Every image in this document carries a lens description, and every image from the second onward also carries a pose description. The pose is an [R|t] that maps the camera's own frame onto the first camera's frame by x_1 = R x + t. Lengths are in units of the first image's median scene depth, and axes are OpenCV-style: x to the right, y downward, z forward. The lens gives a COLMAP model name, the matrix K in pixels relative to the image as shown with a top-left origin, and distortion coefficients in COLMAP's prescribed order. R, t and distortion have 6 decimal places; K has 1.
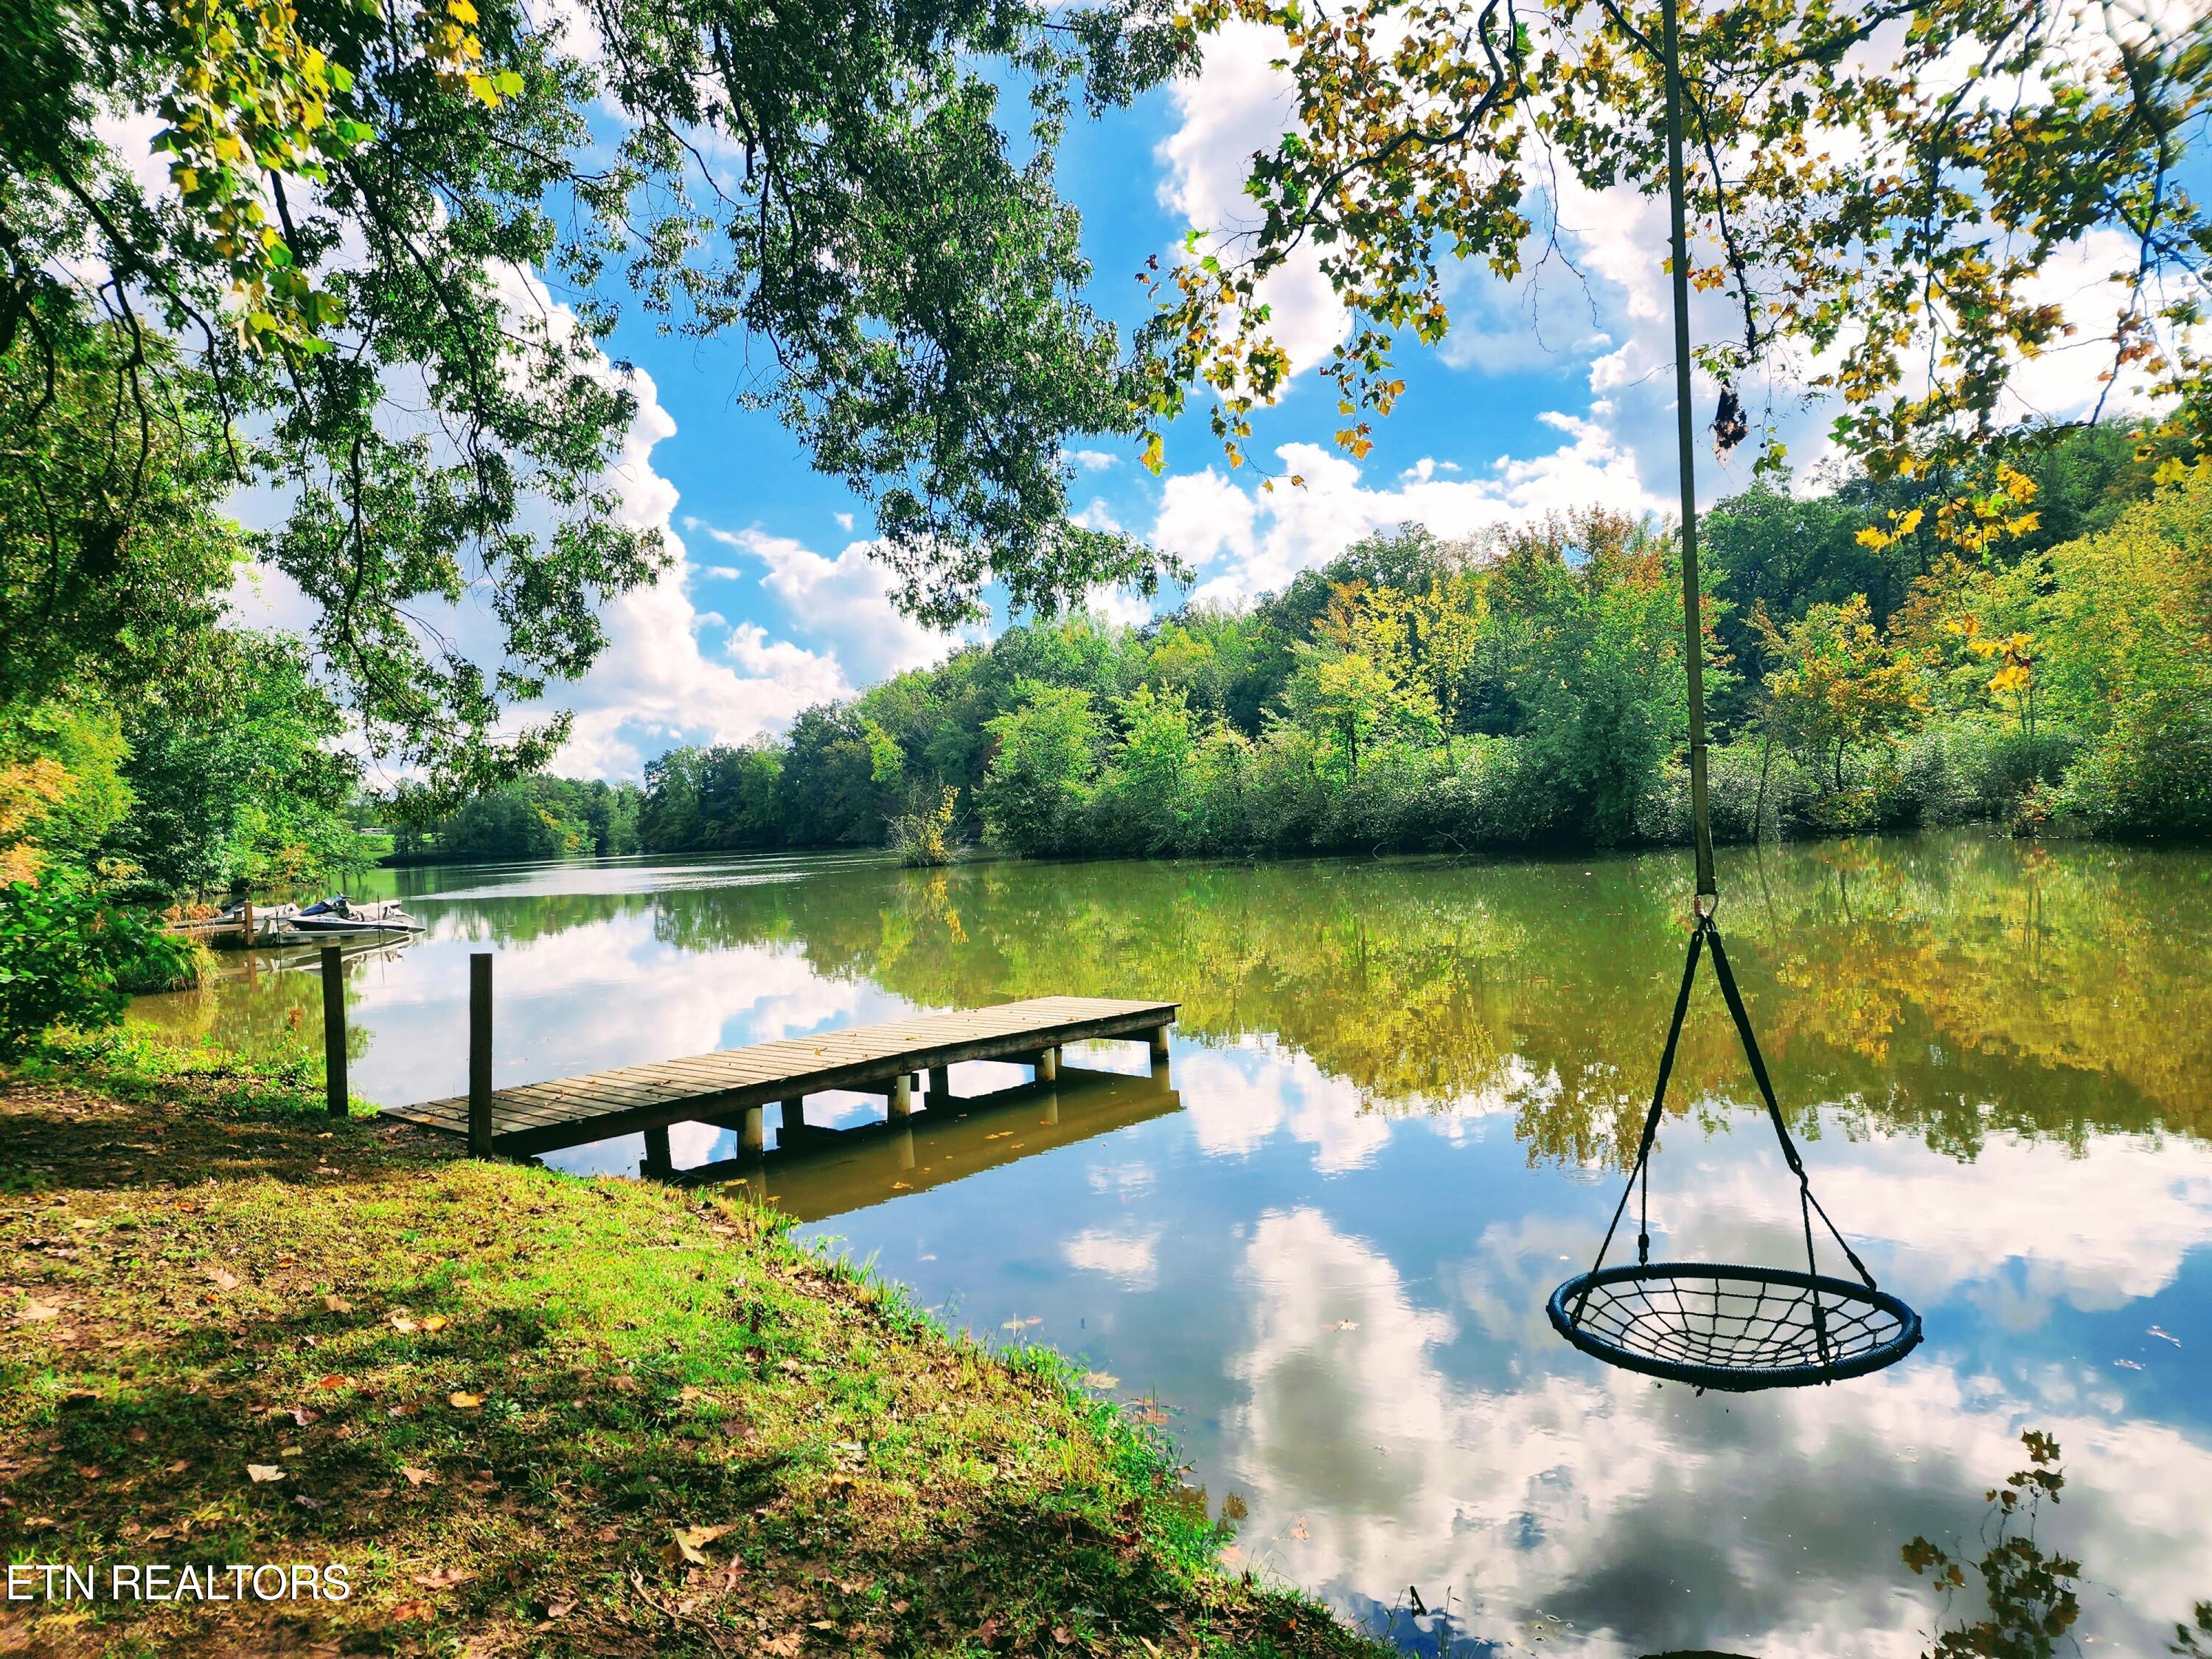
lens RADIAL K [[1463.2, 0, 1100.3], [0, 1463.2, 865.0], [0, 0, 1]] dist [0.113538, -0.128257]
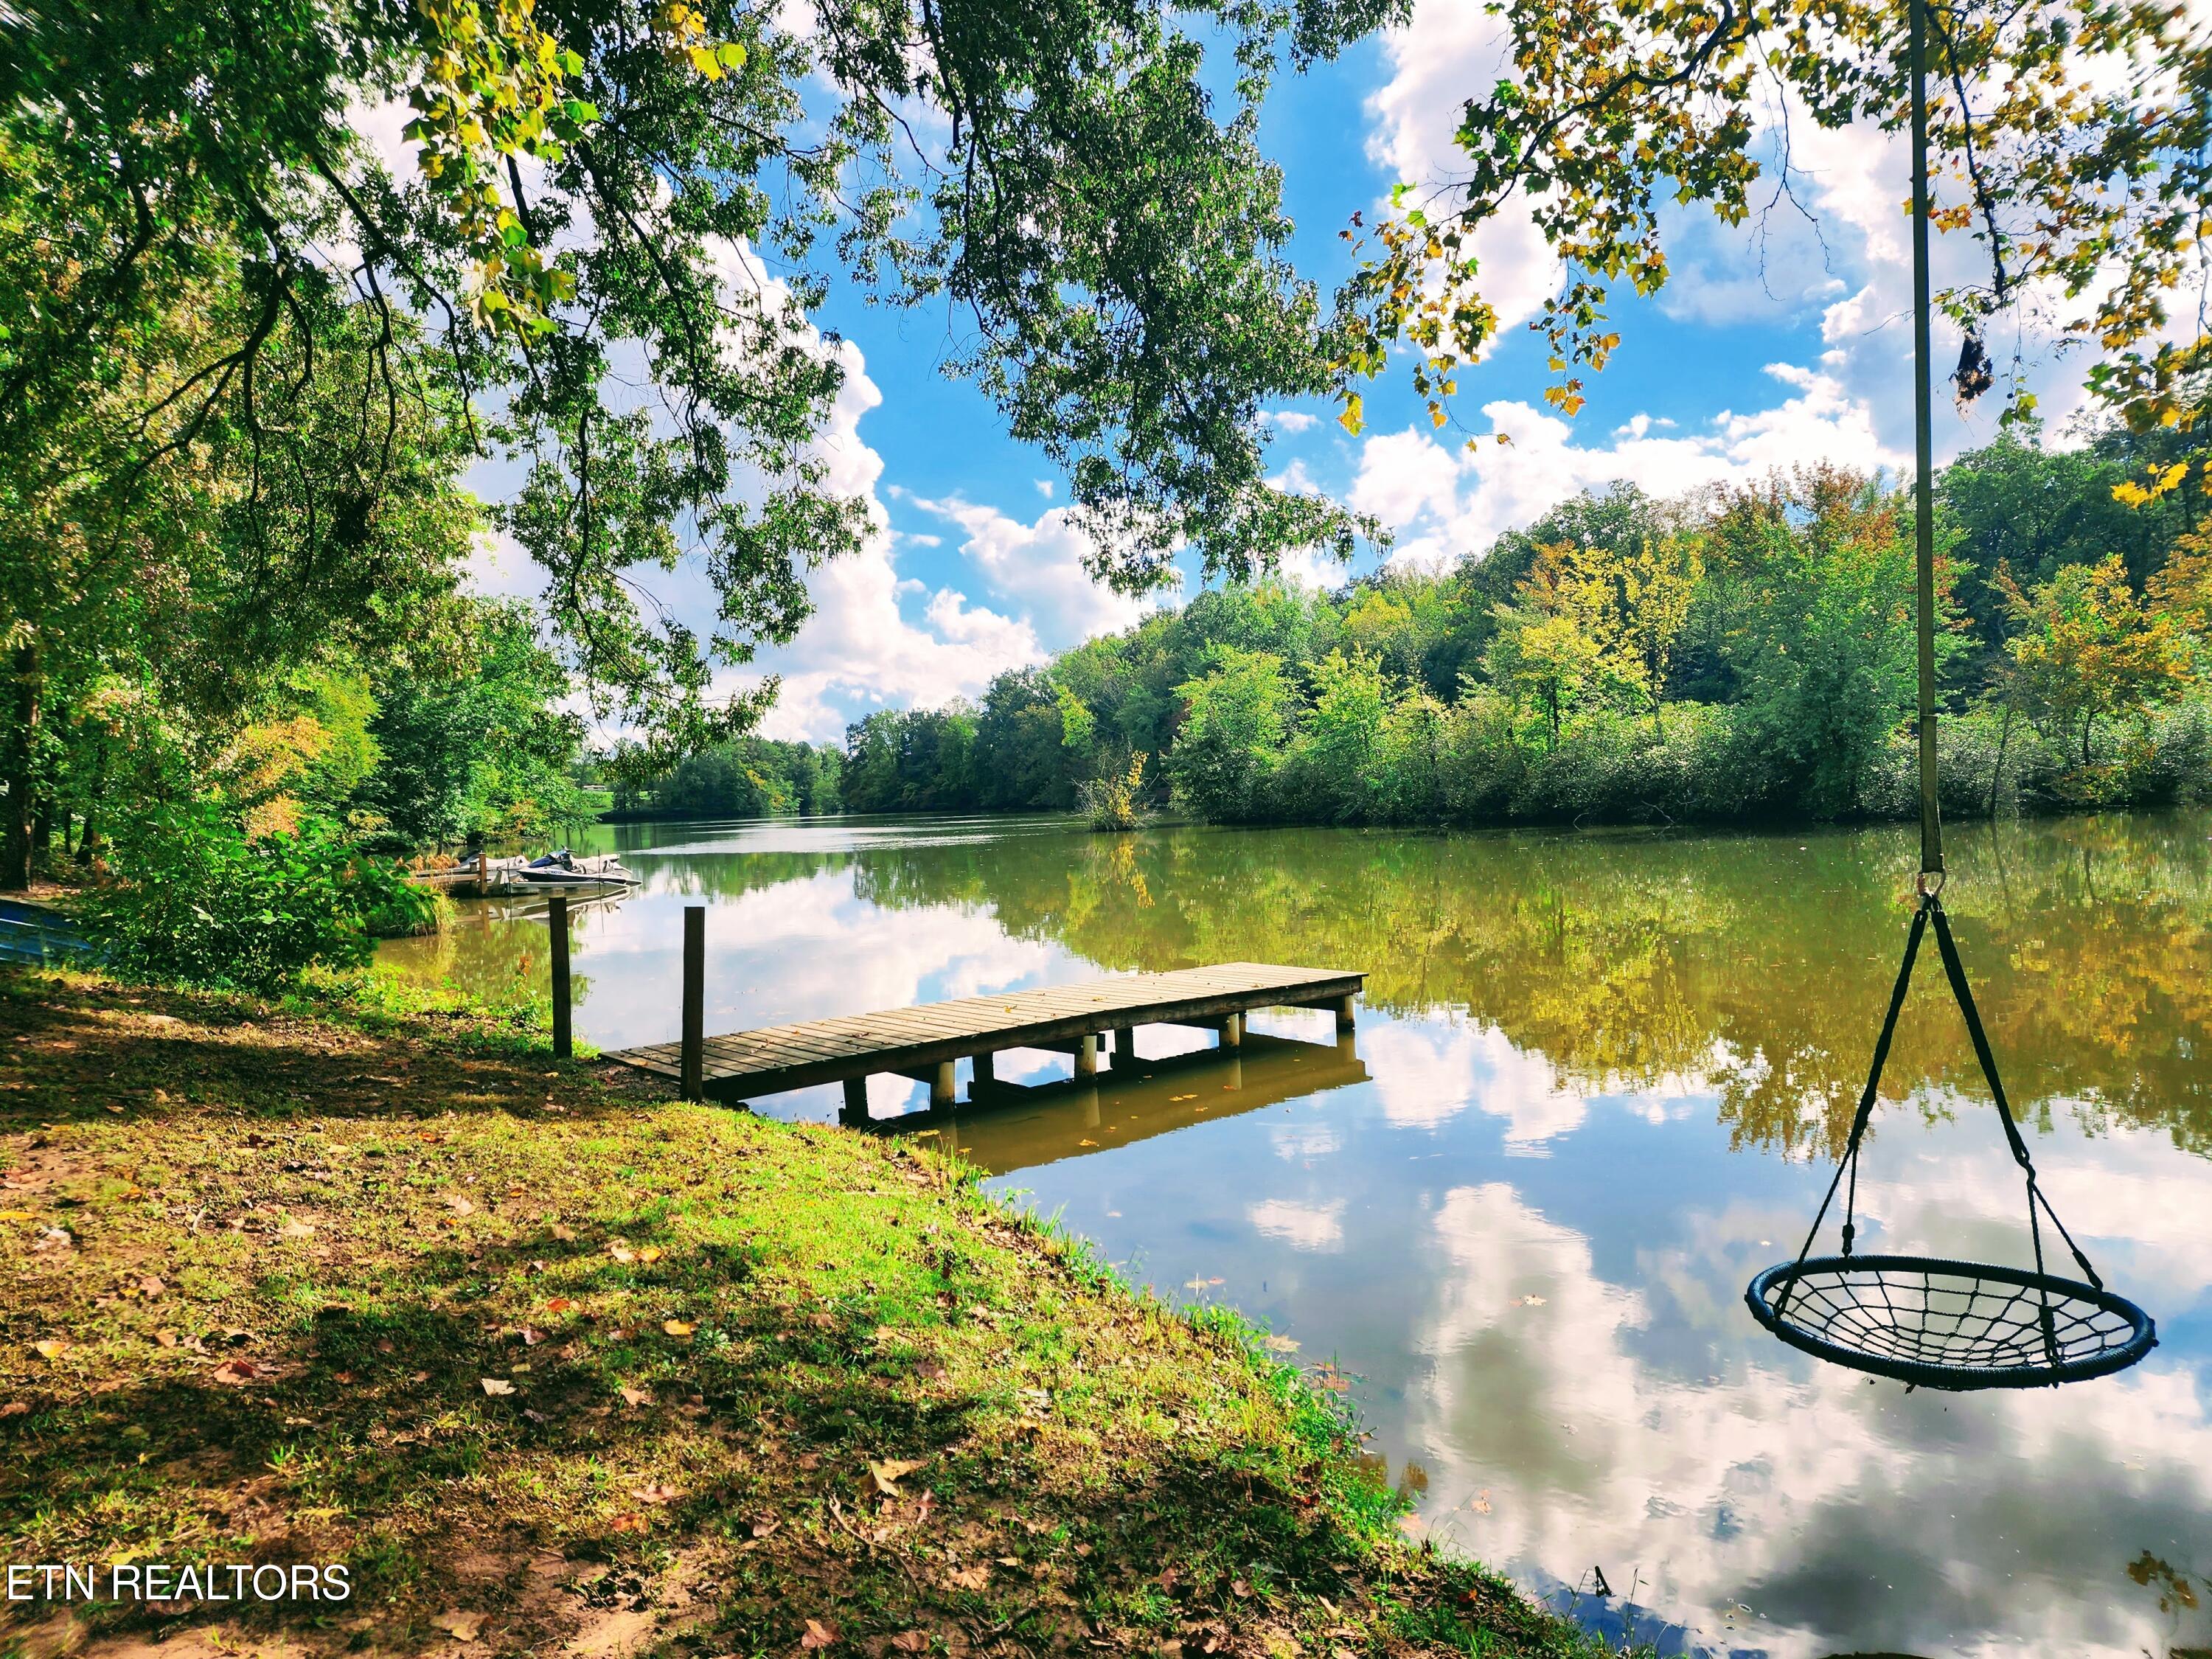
lens RADIAL K [[1471.6, 0, 1124.1], [0, 1471.6, 864.0], [0, 0, 1]] dist [0.115088, -0.127820]
pose [[0.993785, 0.018146, -0.109827, -0.000811], [-0.015666, 0.999603, 0.023402, 0.000063], [0.110208, -0.021536, 0.993675, -0.007857]]
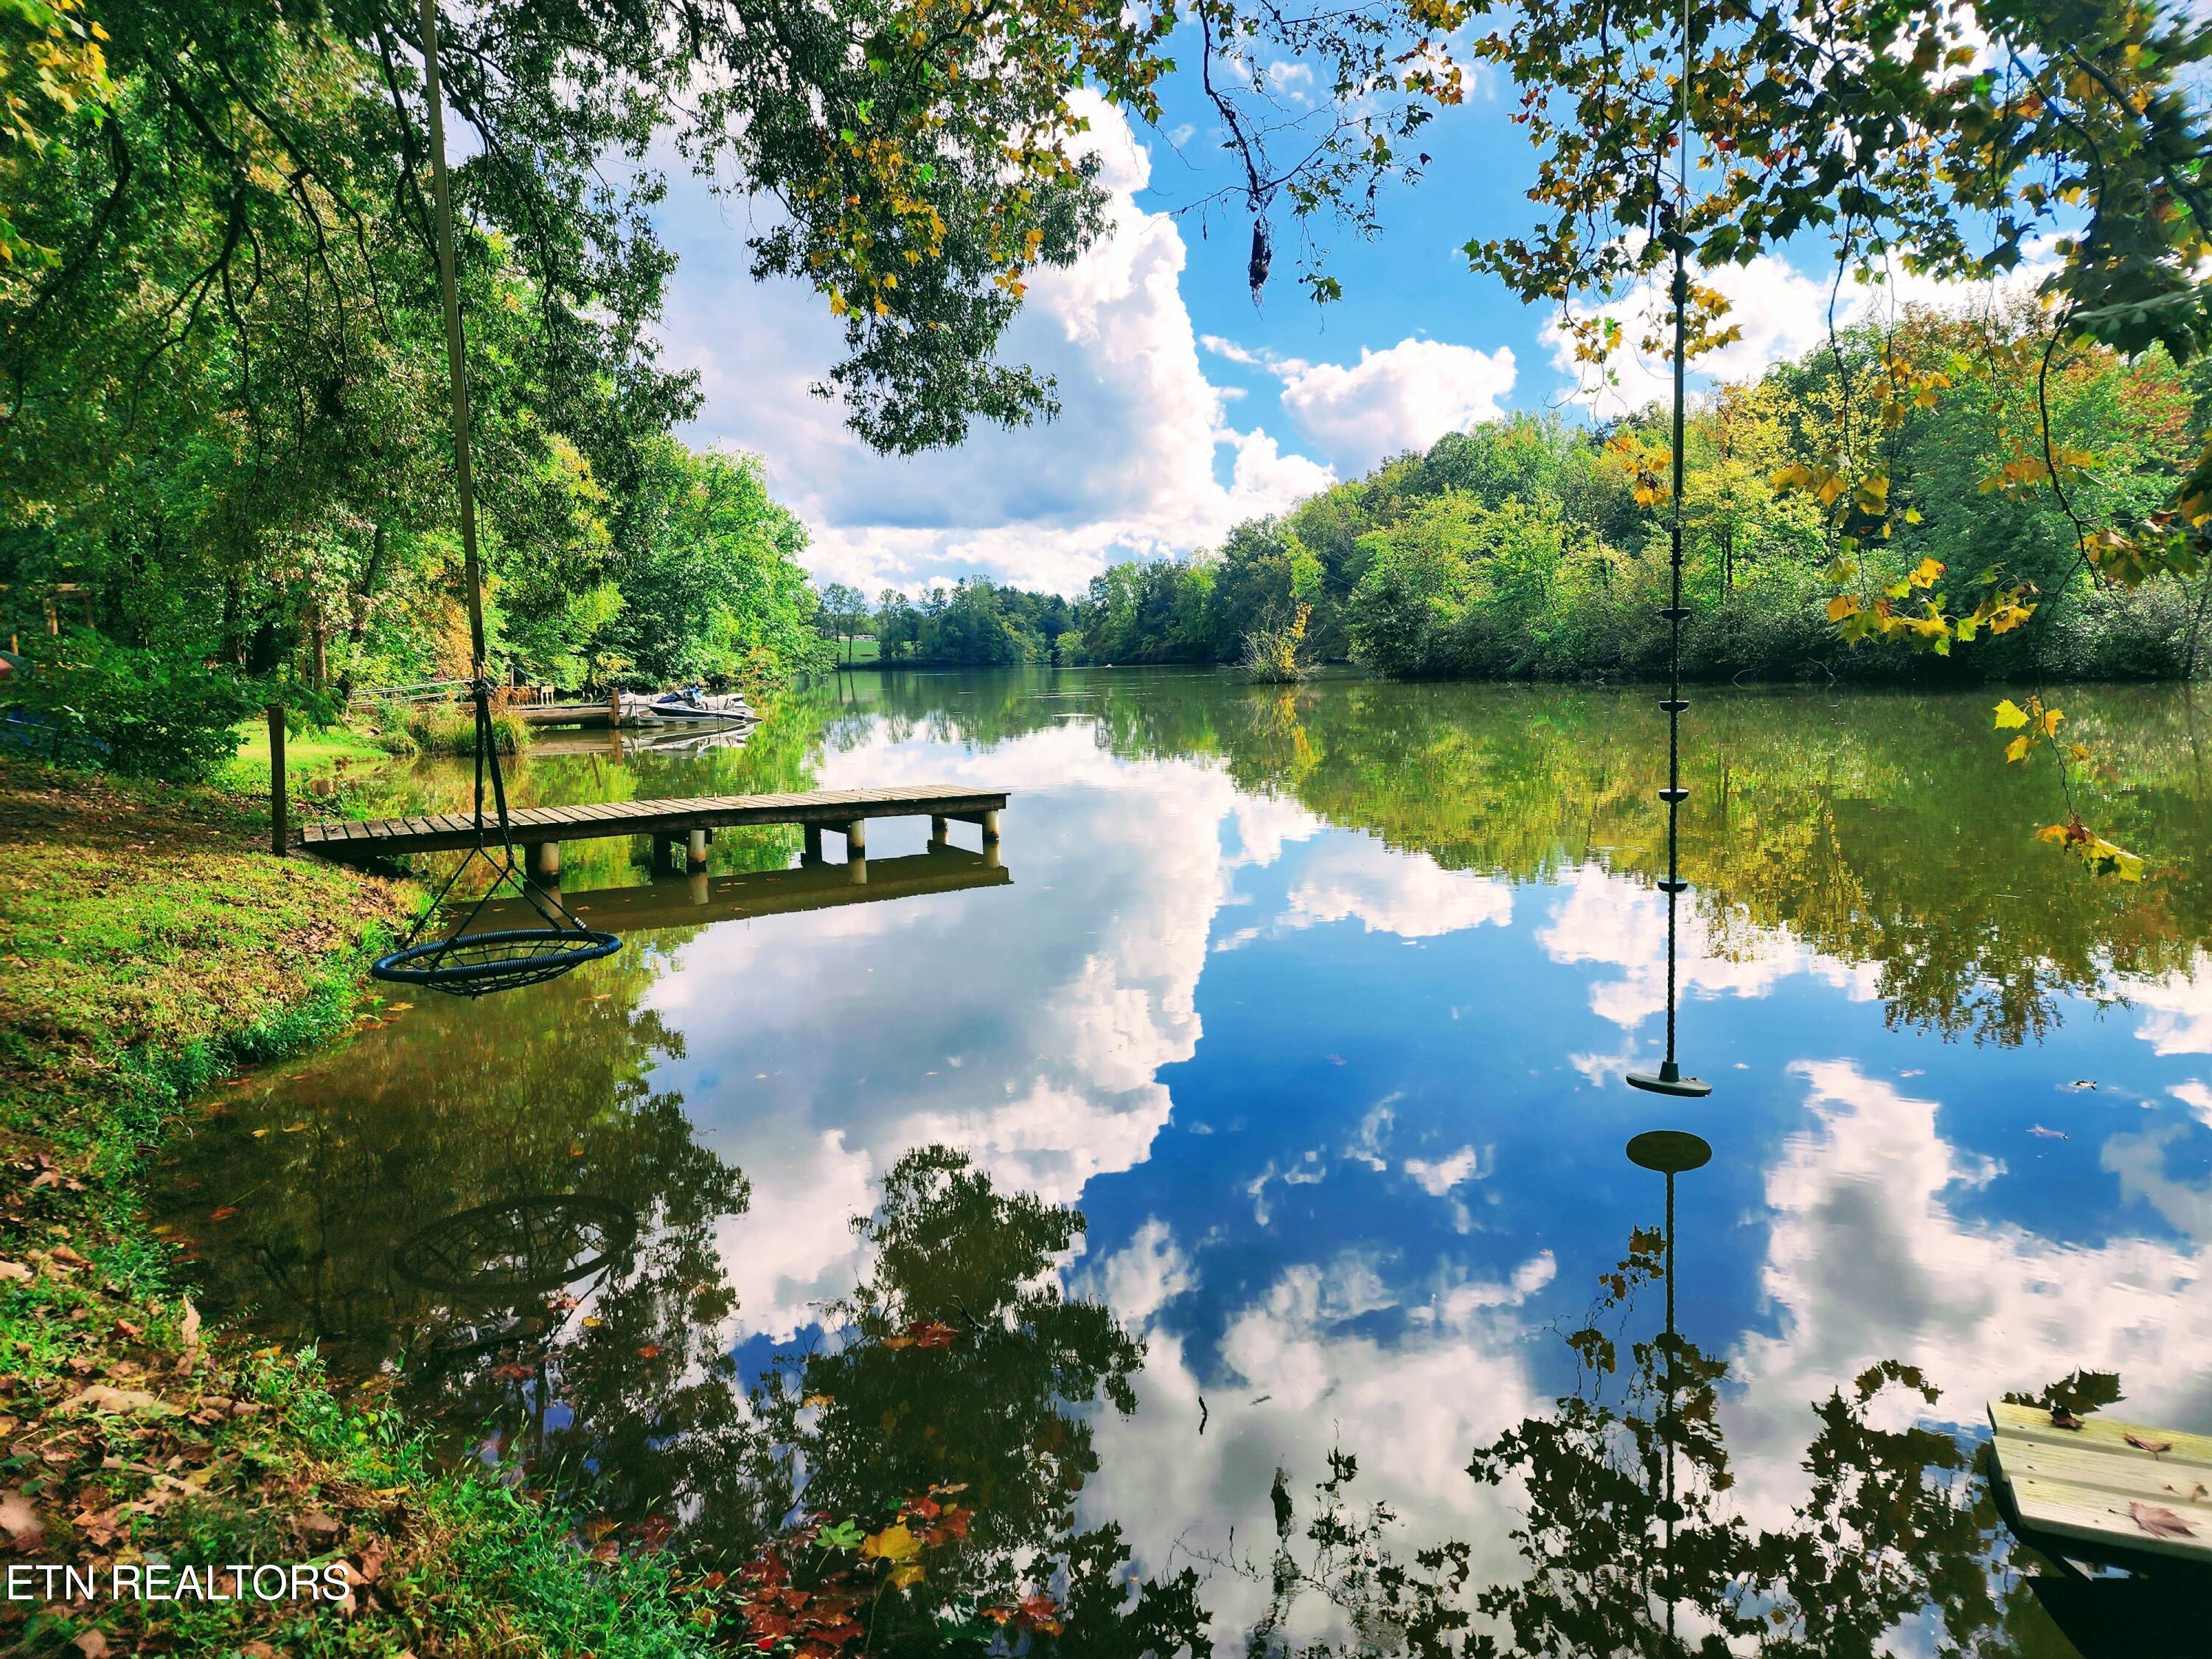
lens RADIAL K [[1472.1, 0, 1102.0], [0, 1472.1, 821.6], [0, 0, 1]] dist [0.136004, -0.201143]
pose [[0.954596, 0.059195, -0.291964, 0.103592], [-0.031830, 0.994716, 0.097606, 0.000676], [0.296199, -0.083881, 0.951436, -0.017381]]
